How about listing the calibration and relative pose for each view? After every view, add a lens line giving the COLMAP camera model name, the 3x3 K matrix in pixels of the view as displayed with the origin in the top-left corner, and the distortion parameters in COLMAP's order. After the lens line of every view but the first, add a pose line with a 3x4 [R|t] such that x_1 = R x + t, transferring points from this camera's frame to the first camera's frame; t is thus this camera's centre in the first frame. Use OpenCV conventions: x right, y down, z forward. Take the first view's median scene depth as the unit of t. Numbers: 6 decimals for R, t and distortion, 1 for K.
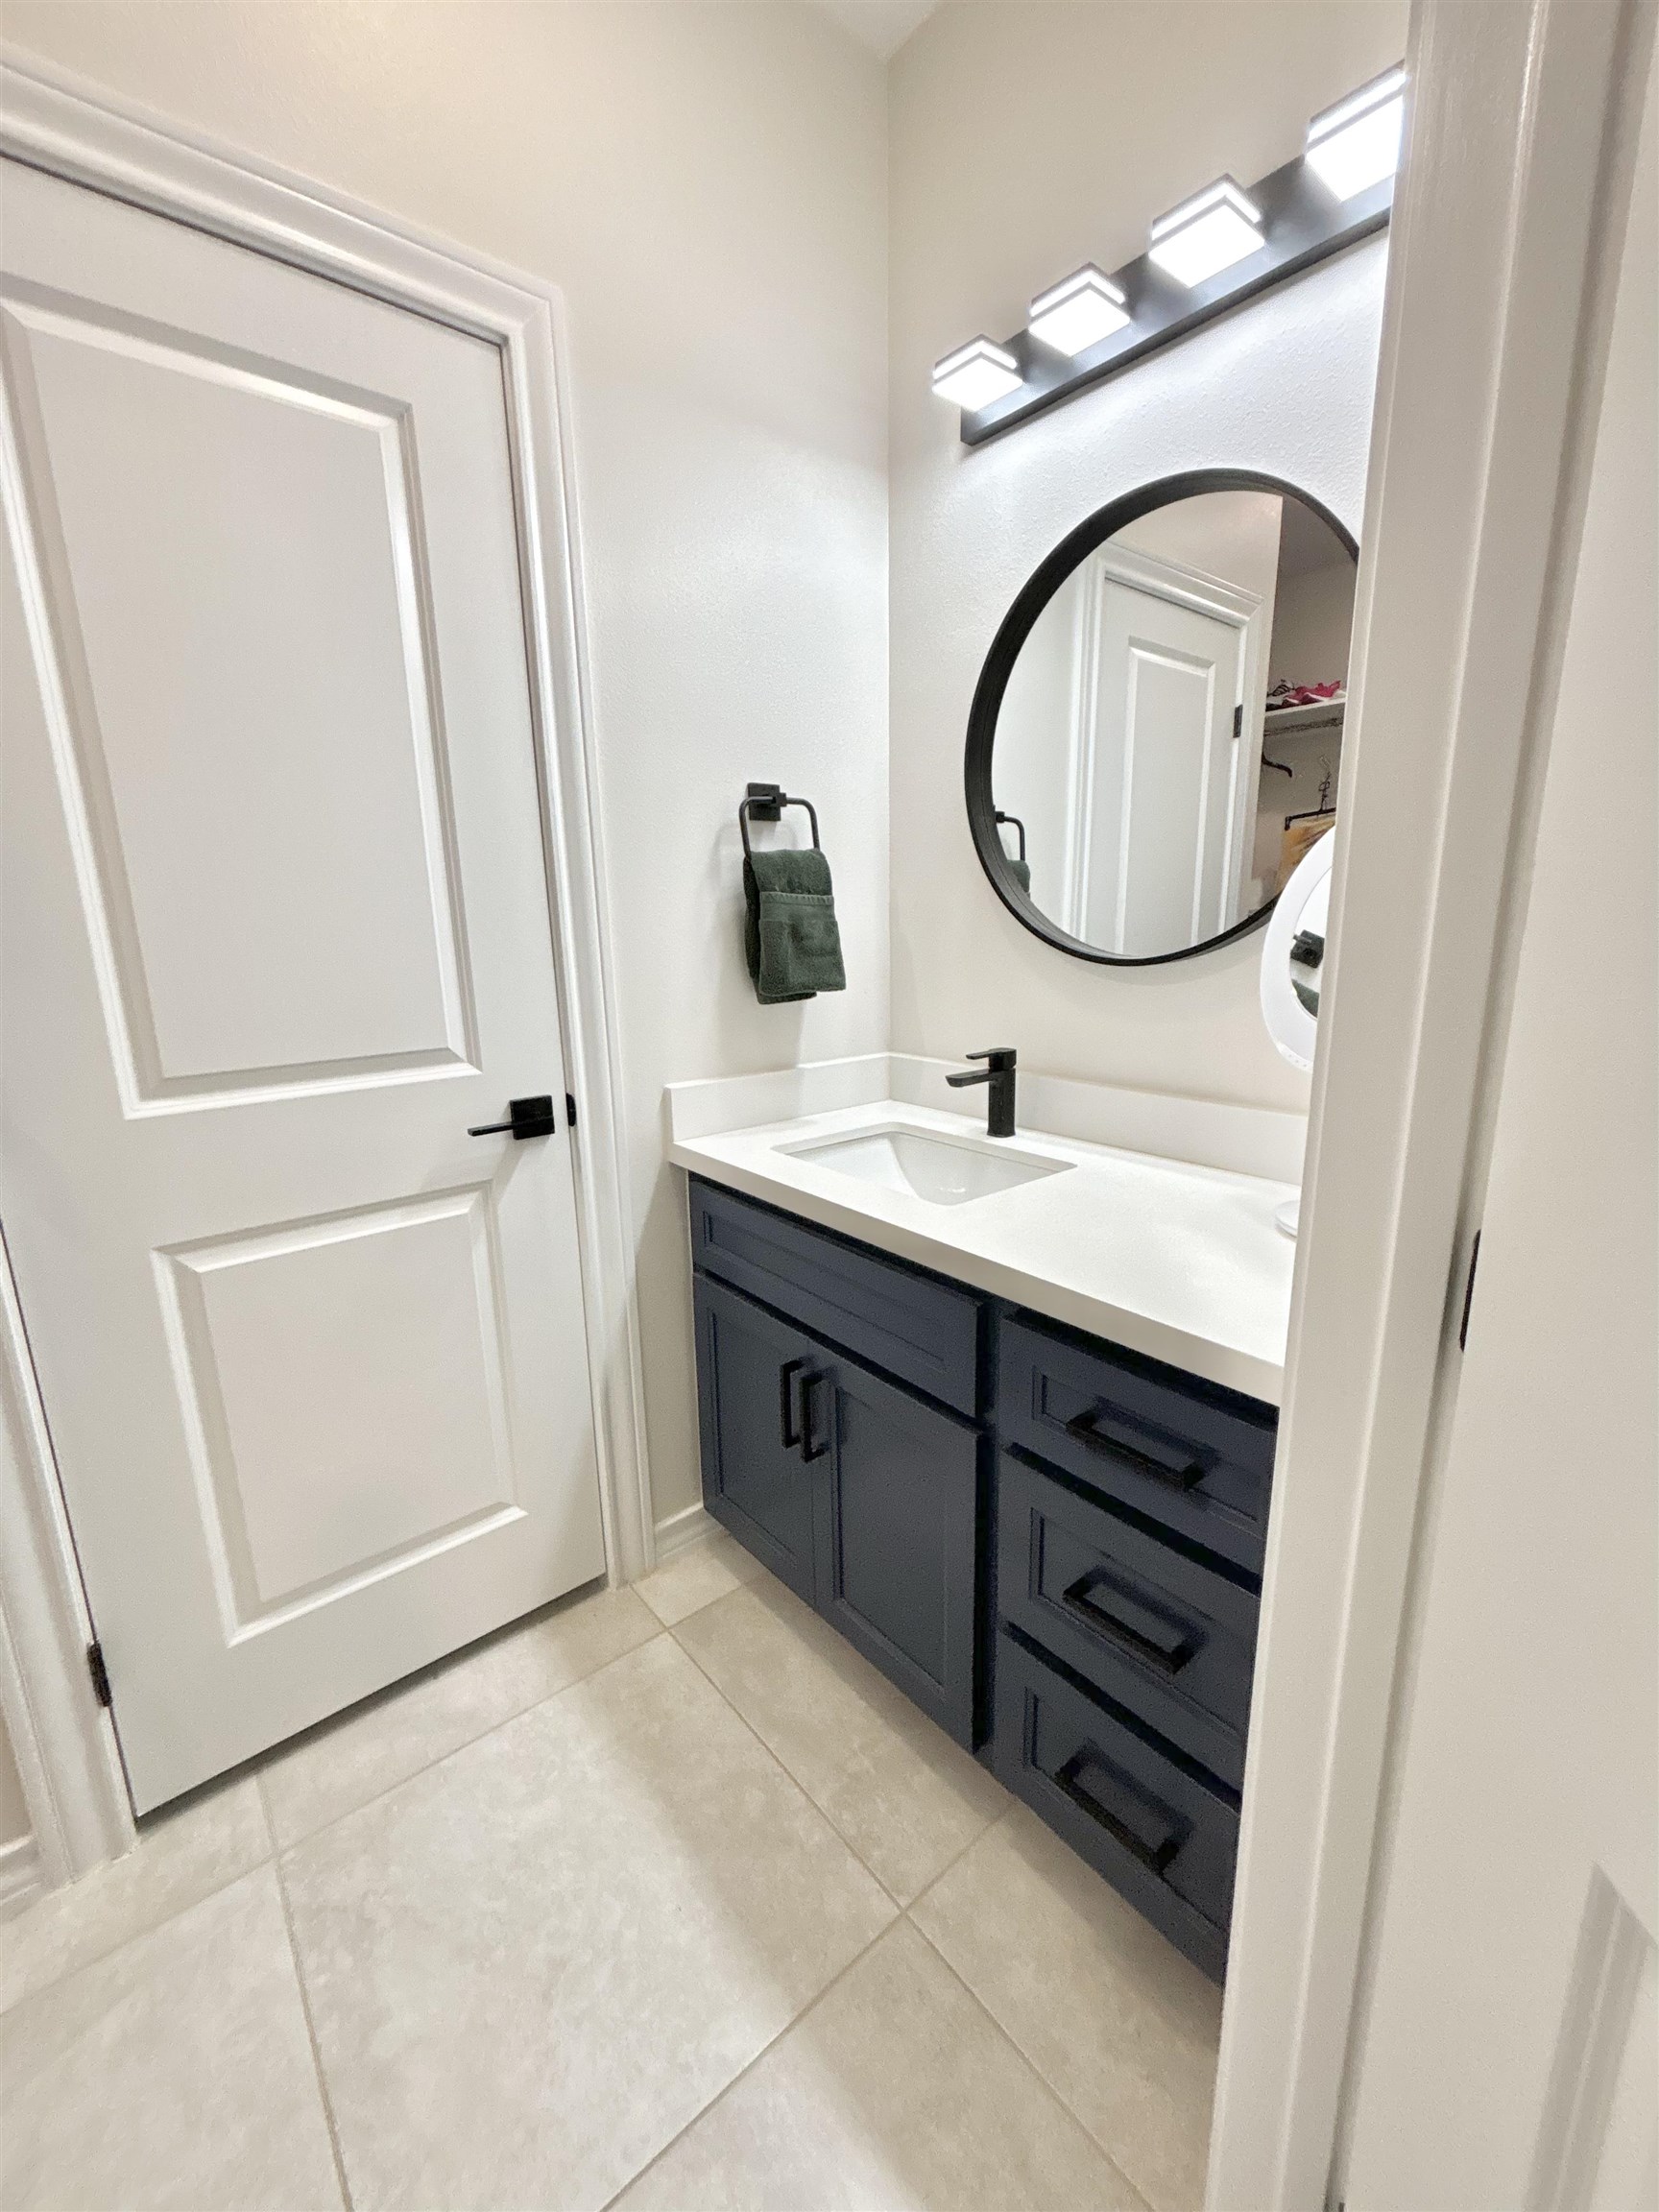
lens RADIAL K [[879.8, 0, 829.5], [0, 879.8, 1106.0], [0, 0, 1]] dist [0.021841, -0.016747]
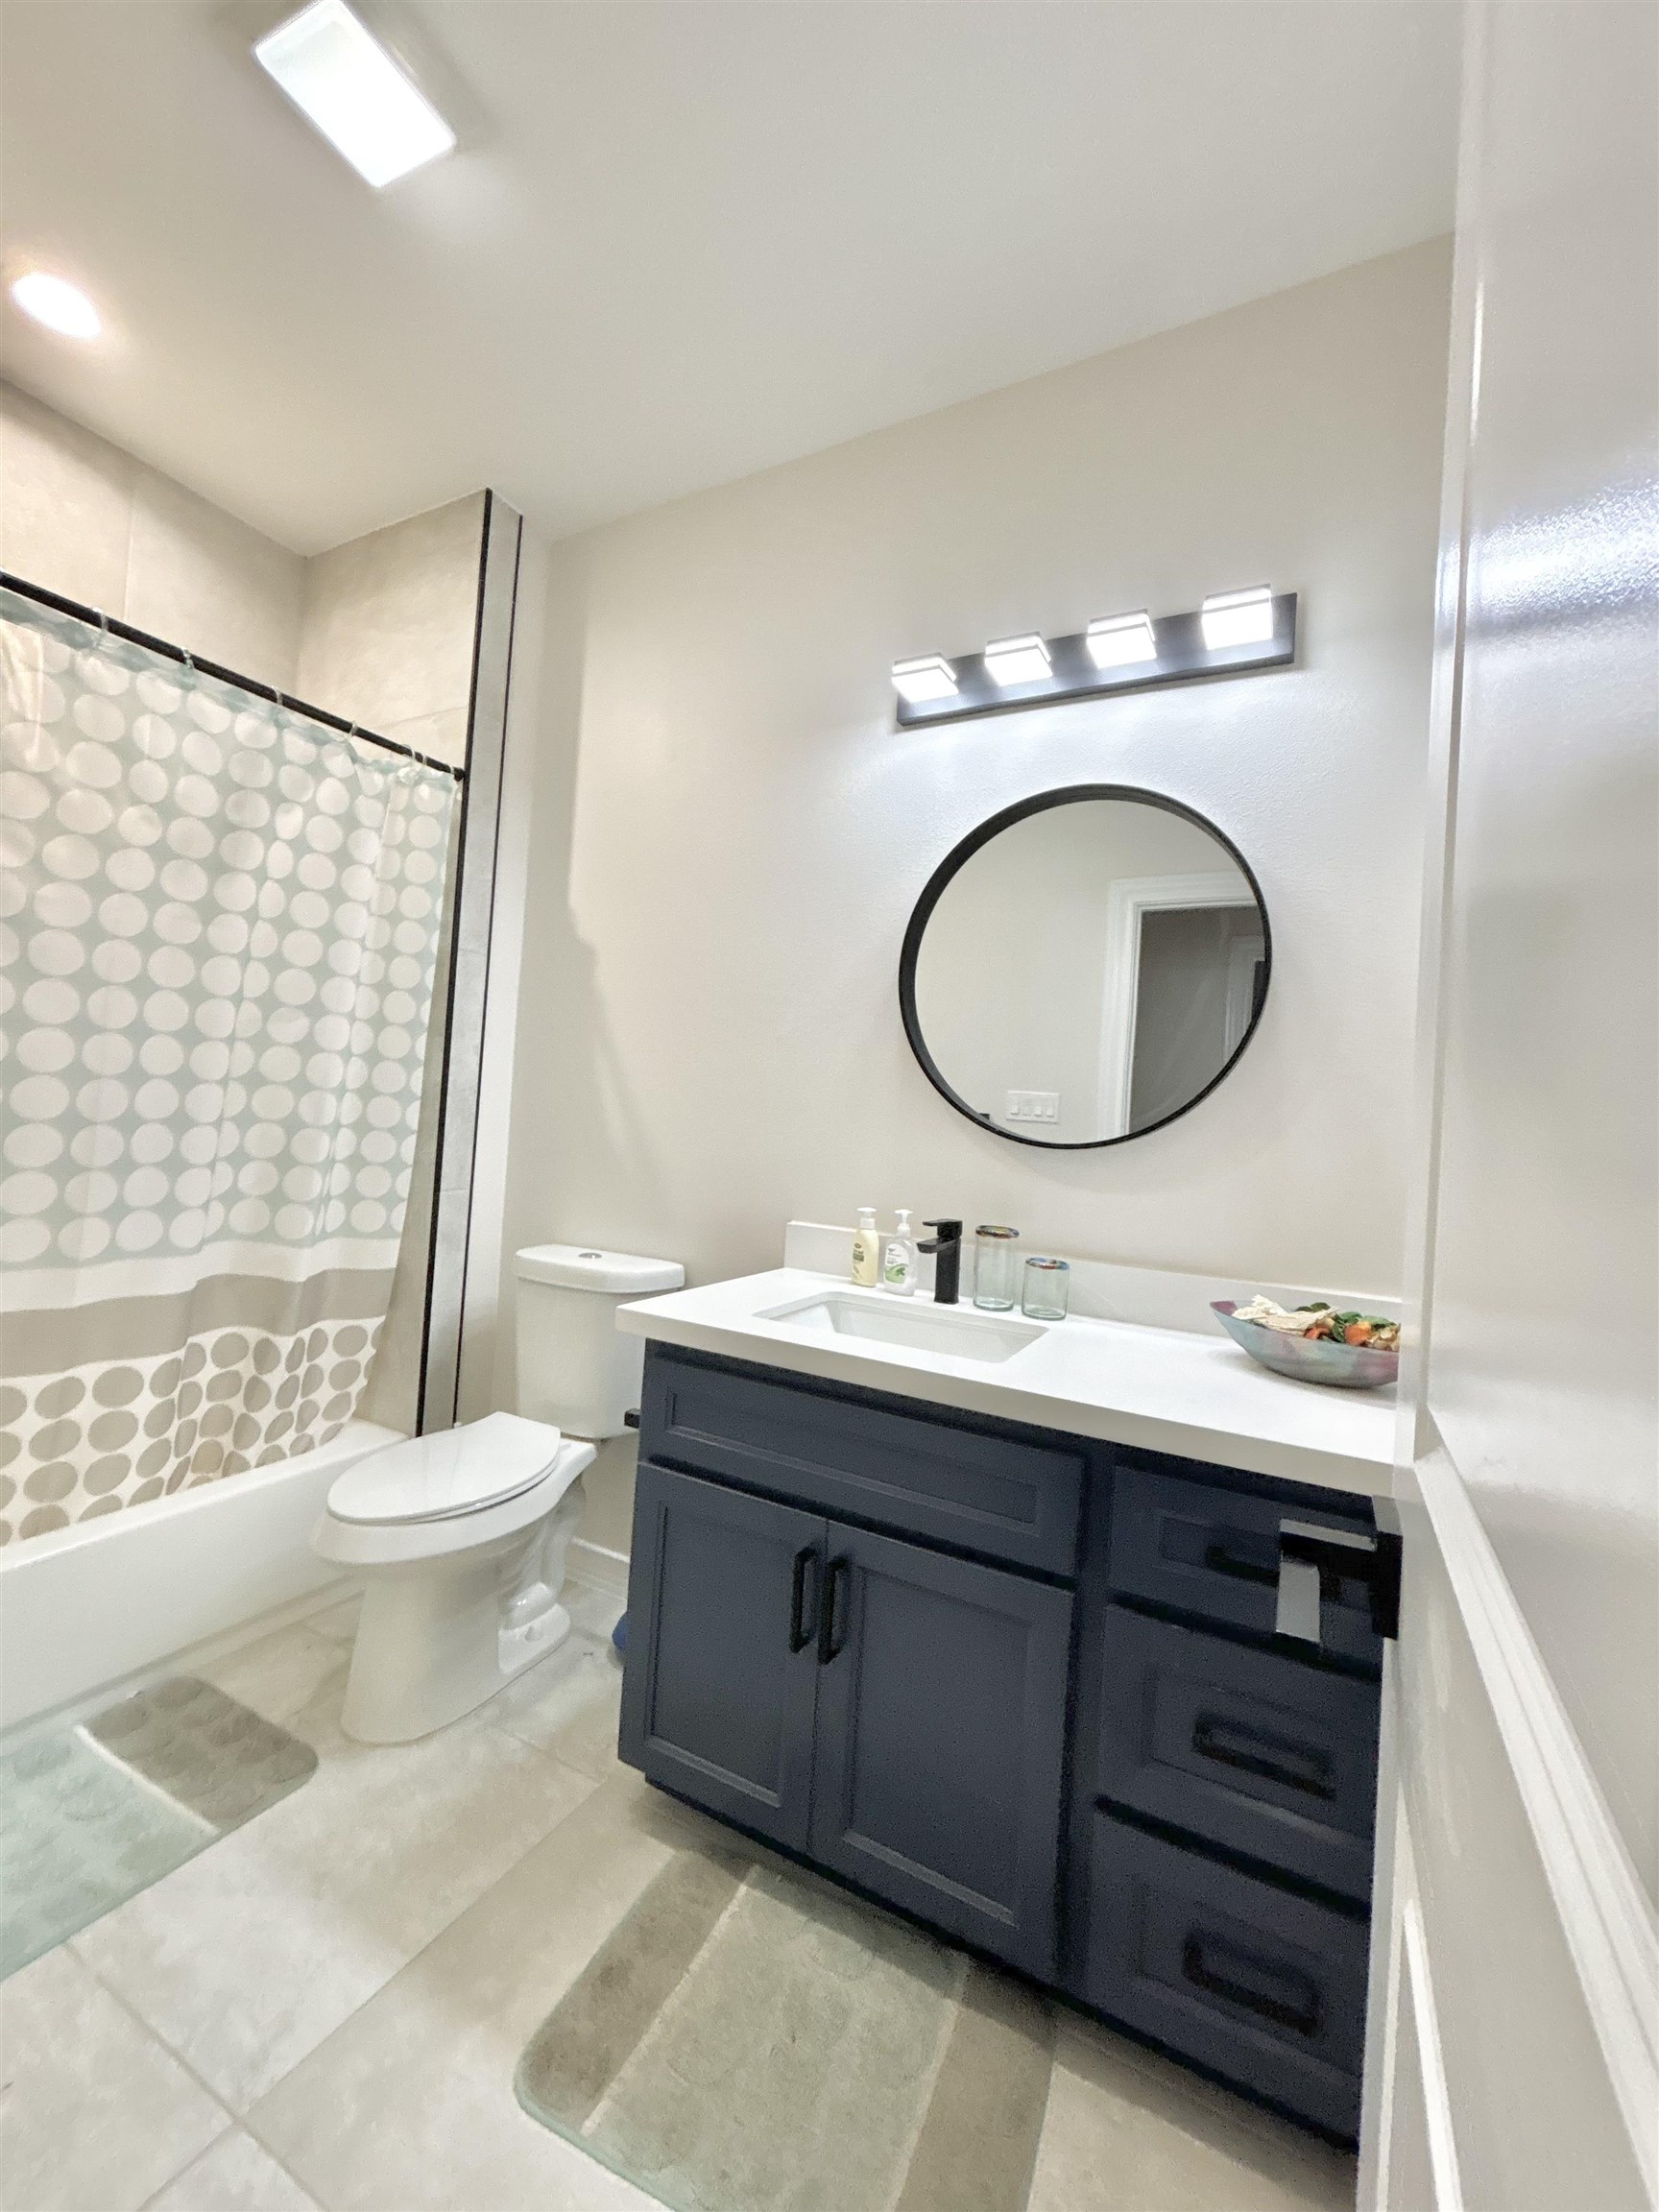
lens RADIAL K [[879.8, 0, 829.5], [0, 879.8, 1106.0], [0, 0, 1]] dist [0.021841, -0.016747]
pose [[0.921878, 0.091428, 0.376538, -0.408669], [-0.009626, 0.976868, -0.213629, 0.032618], [-0.387360, 0.193315, 0.901433, 0.052943]]
